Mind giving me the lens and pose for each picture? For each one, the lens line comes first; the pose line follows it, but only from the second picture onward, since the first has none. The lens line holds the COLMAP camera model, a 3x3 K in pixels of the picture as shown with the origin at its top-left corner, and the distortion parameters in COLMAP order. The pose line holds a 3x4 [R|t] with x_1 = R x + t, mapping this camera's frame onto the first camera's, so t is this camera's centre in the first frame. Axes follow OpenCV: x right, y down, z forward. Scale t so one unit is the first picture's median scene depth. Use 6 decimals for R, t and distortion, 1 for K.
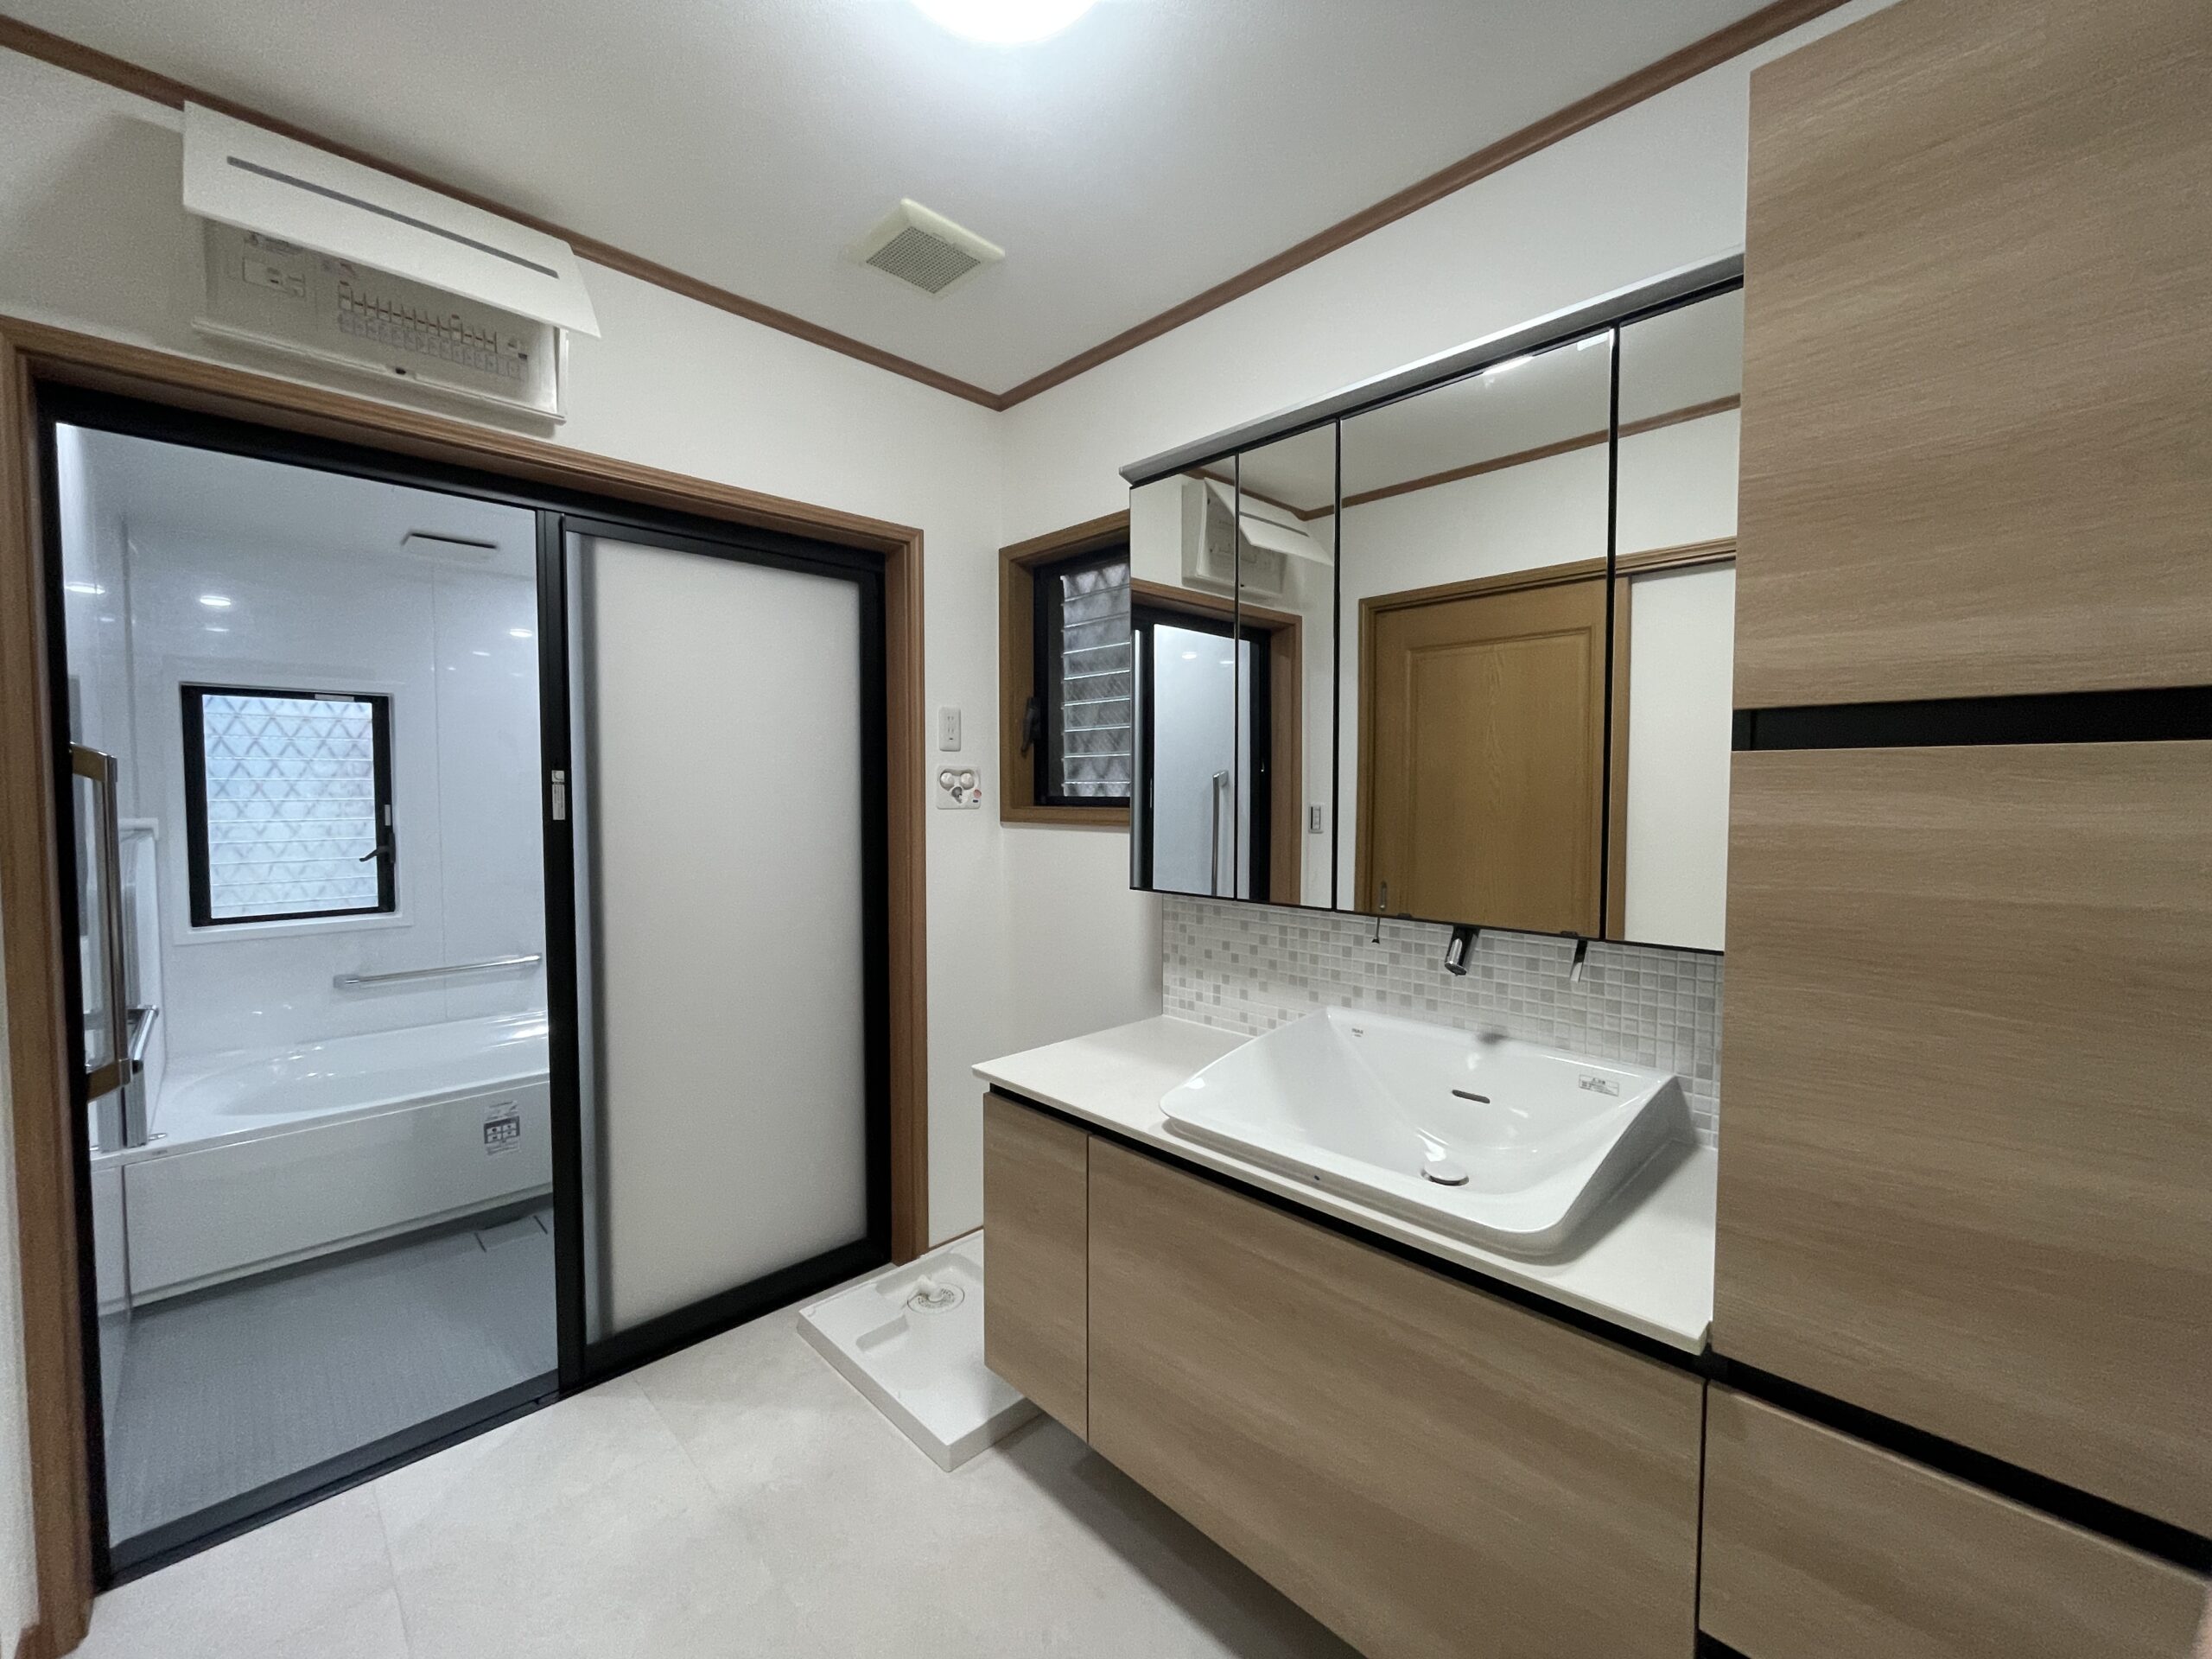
lens RADIAL K [[897.8, 0, 1106.5], [0, 897.8, 828.1], [0, 0, 1]] dist [0.000962, 0.000071]
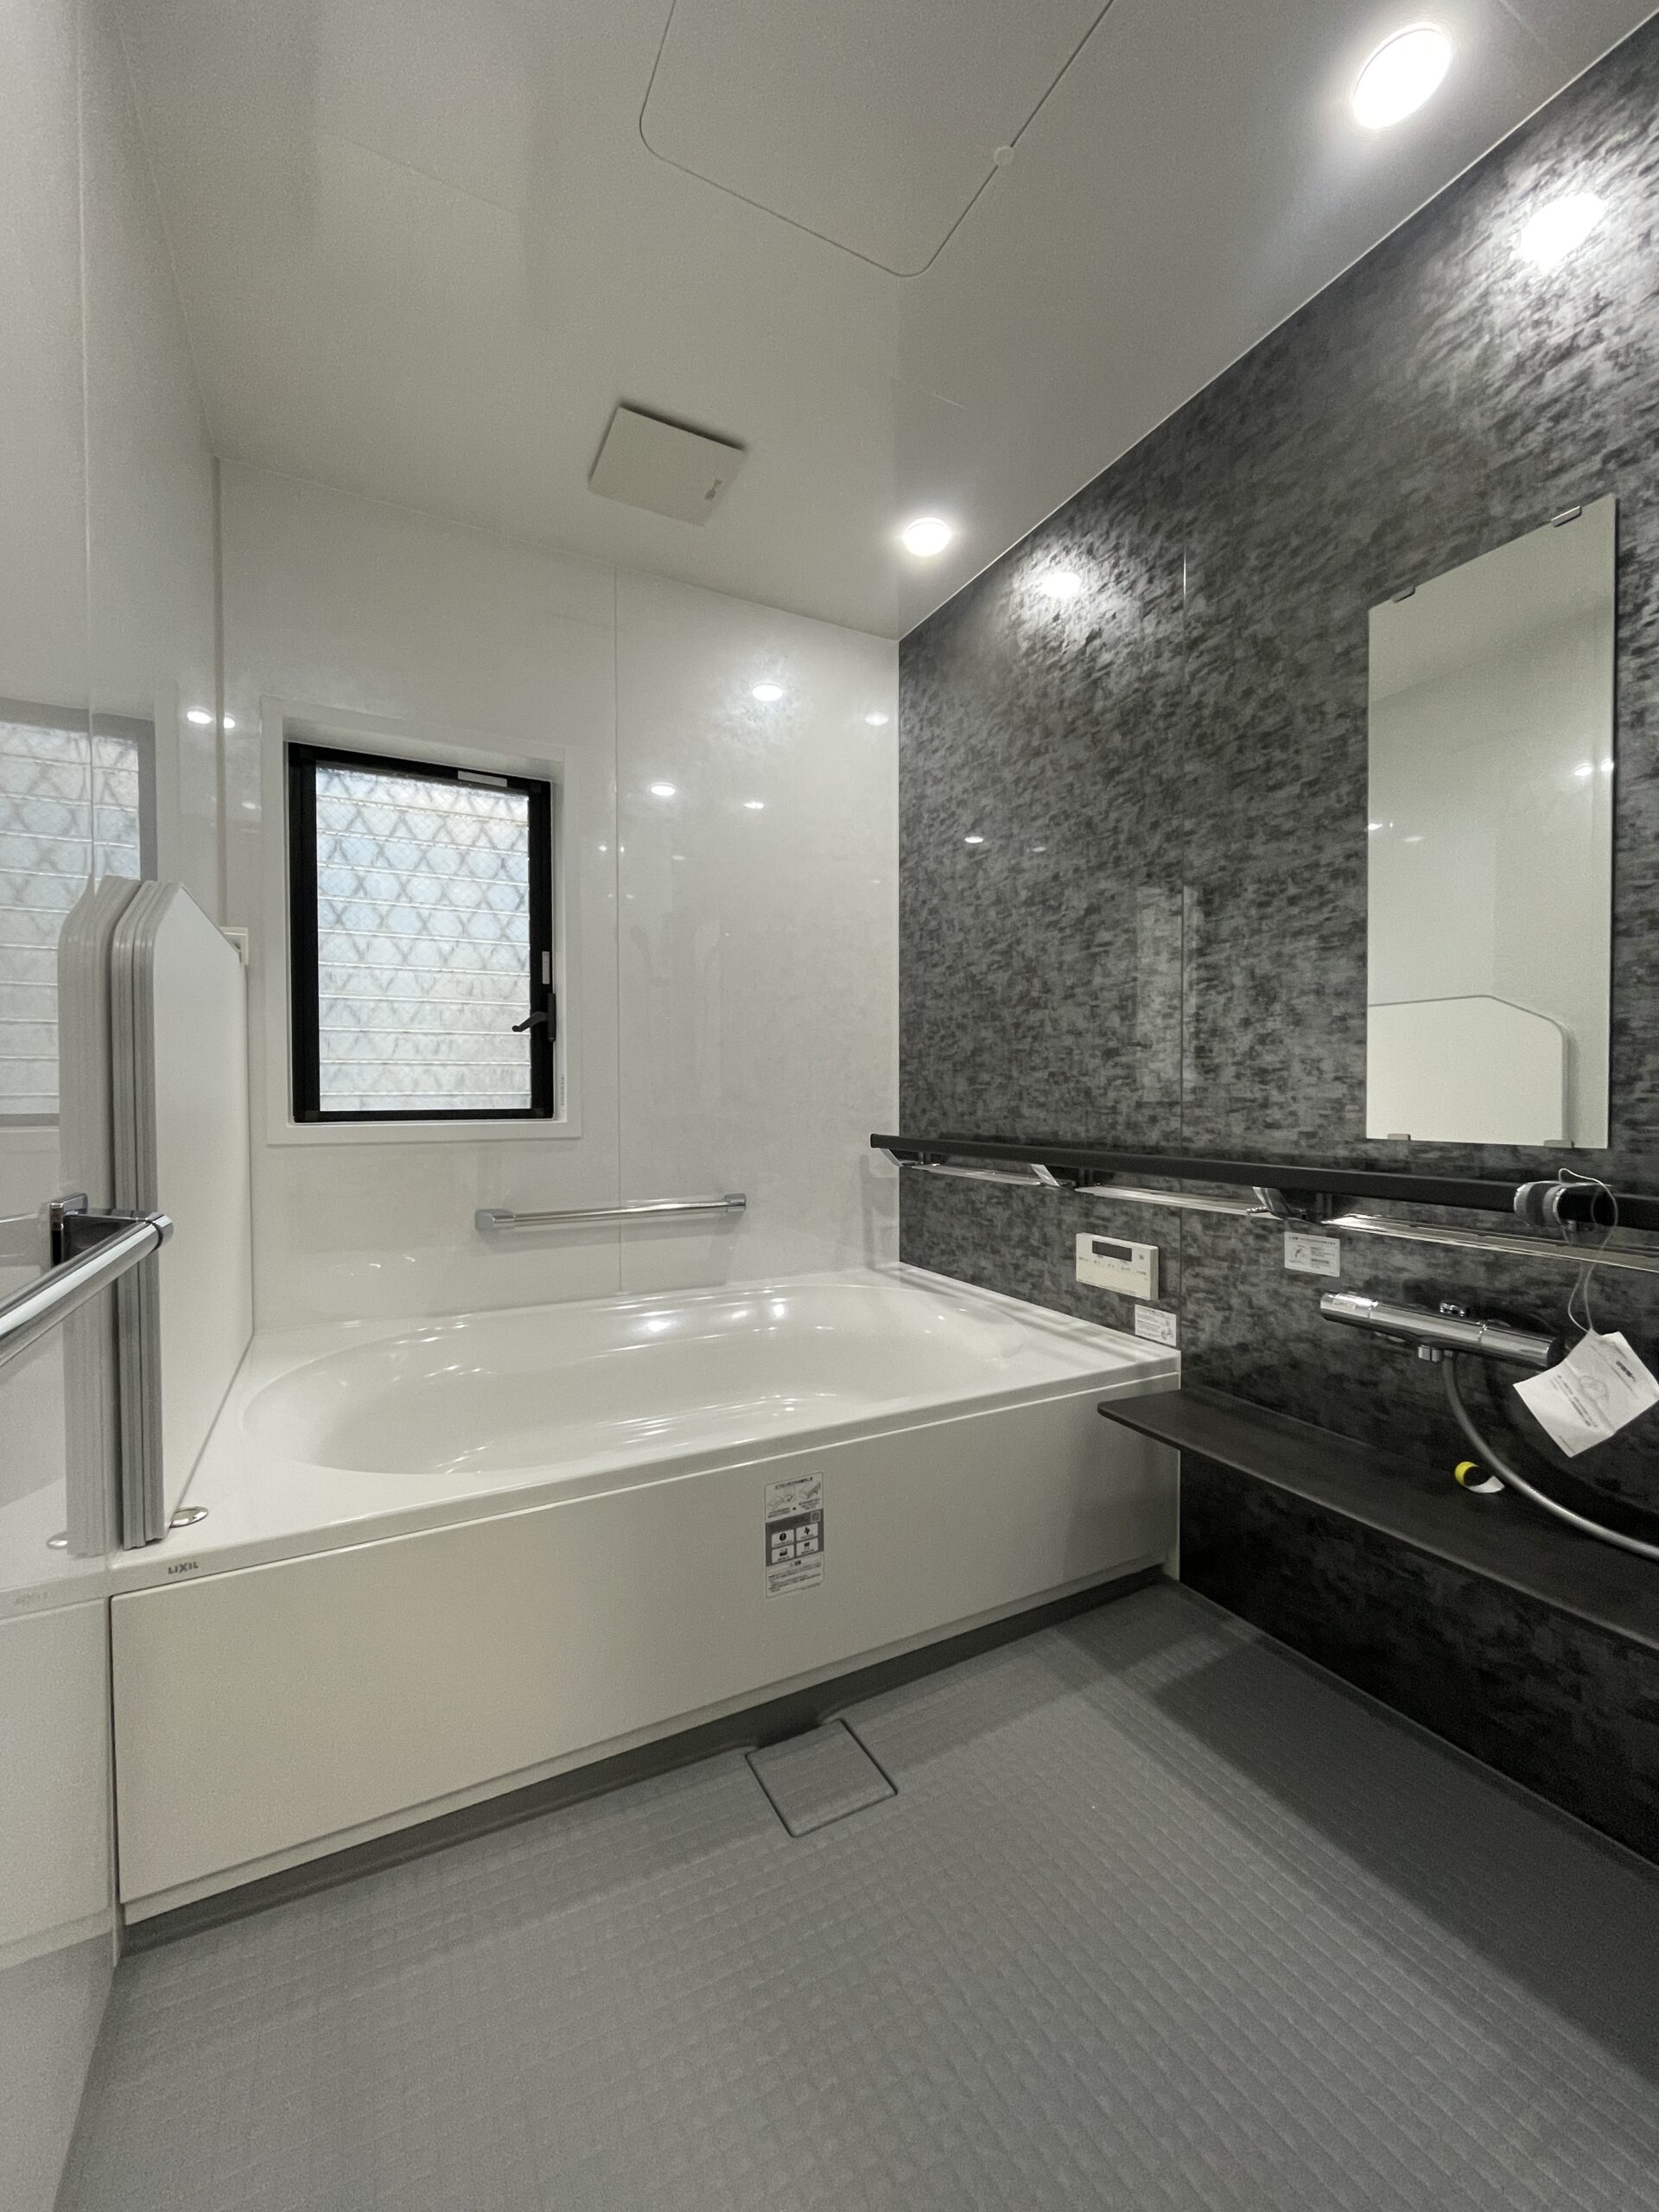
lens RADIAL K [[897.8, 0, 830.5], [0, 897.8, 1104.4], [0, 0, 1]] dist [0.000962, 0.000071]
pose [[0.957433, -0.000221, -0.288655, -0.446141], [-0.006756, 0.999709, -0.023174, 0.104353], [0.288576, 0.024137, 0.957153, 0.474263]]
